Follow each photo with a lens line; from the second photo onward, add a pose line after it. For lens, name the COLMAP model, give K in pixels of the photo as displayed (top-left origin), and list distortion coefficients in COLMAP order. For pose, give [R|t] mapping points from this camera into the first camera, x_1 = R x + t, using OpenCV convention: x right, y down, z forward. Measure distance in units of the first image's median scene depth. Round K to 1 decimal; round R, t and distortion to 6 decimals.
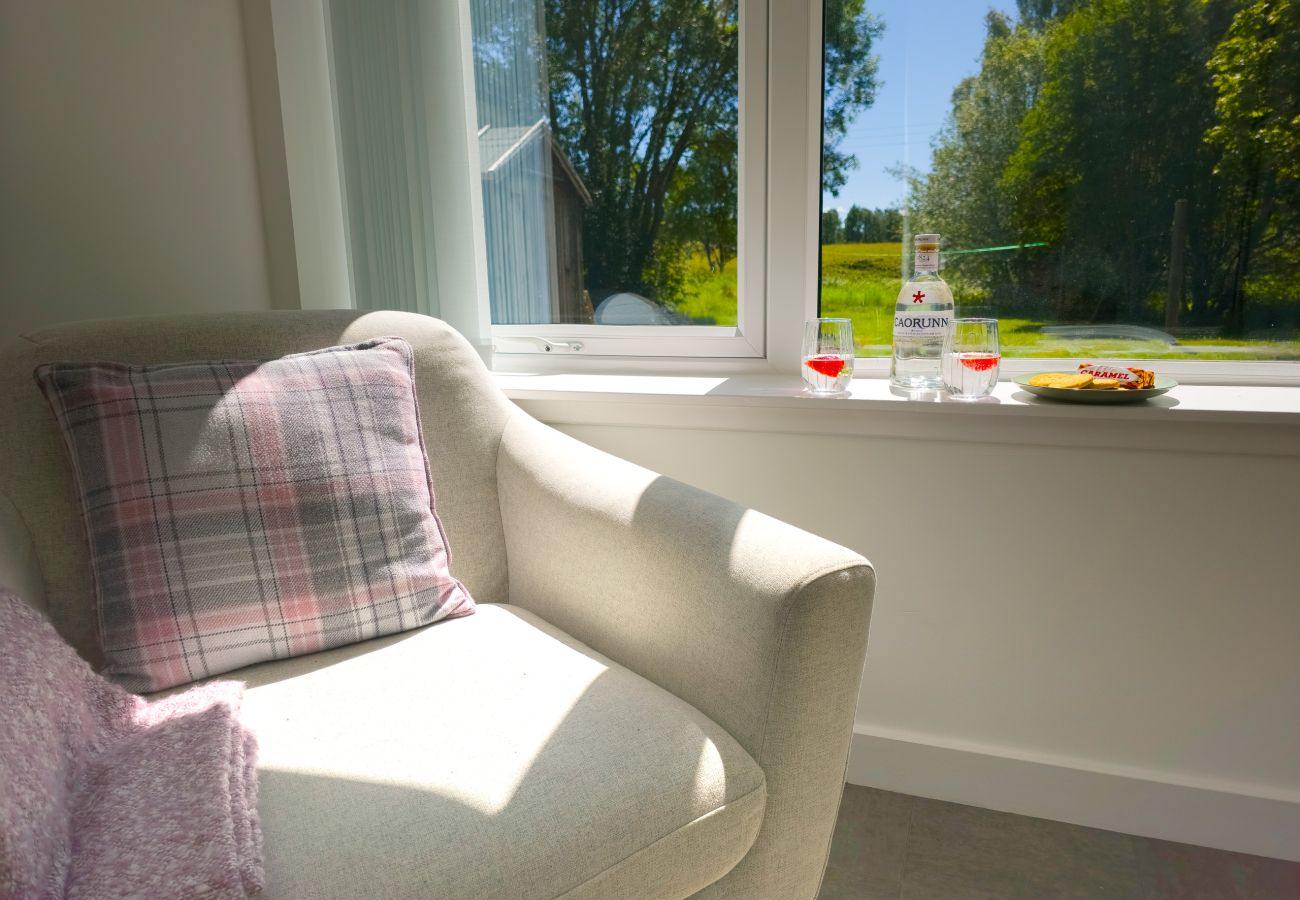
lens RADIAL K [[855.2, 0, 655.1], [0, 855.2, 457.4], [0, 0, 1]] dist [0.003732, -0.002476]
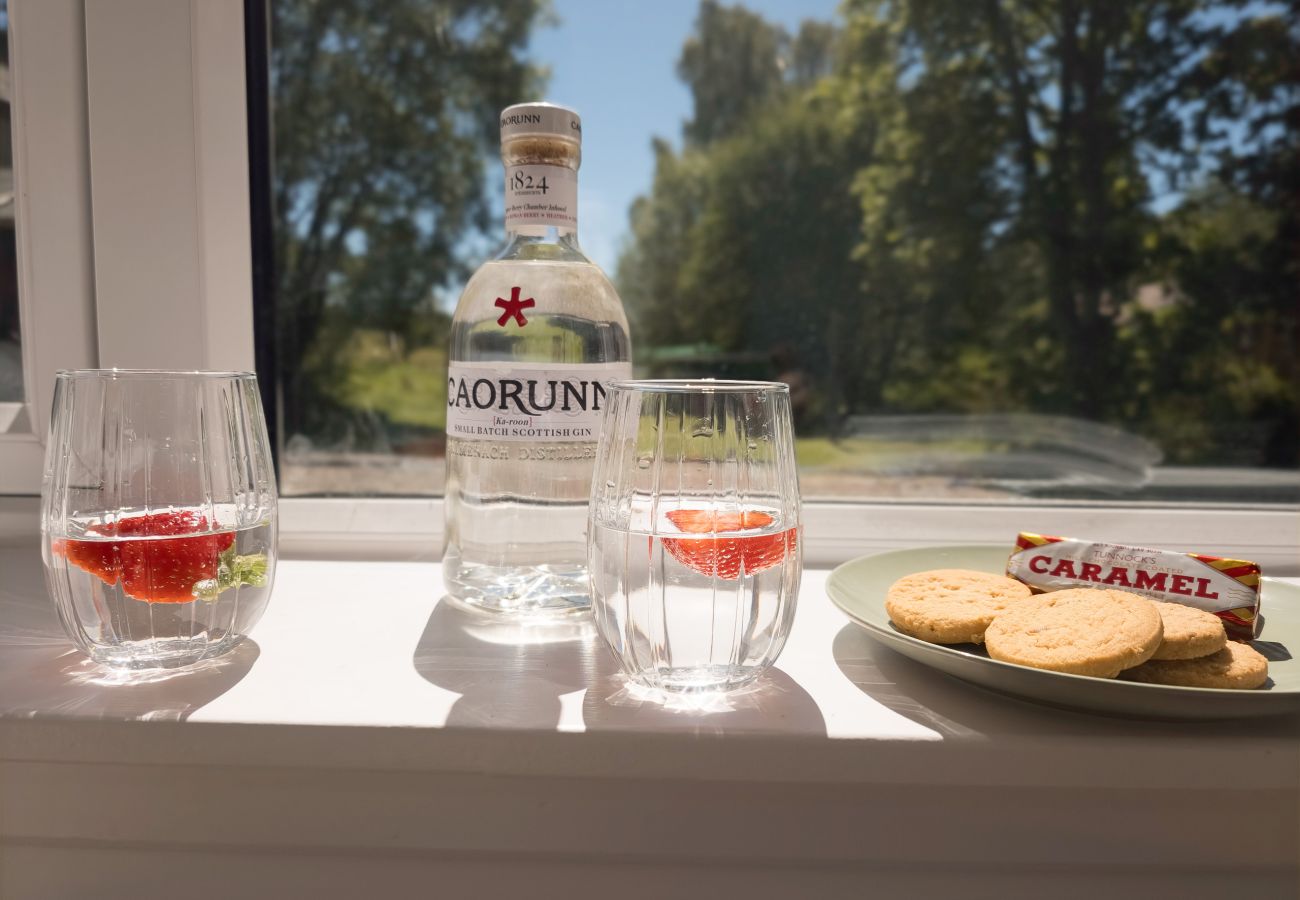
lens RADIAL K [[855.2, 0, 655.1], [0, 855.2, 457.4], [0, 0, 1]] dist [0.003732, -0.002476]
pose [[0.938575, 0.000947, 0.345074, 0.046472], [0.038074, 0.993607, -0.106285, -0.019118], [-0.342969, 0.112894, 0.932538, 0.132027]]
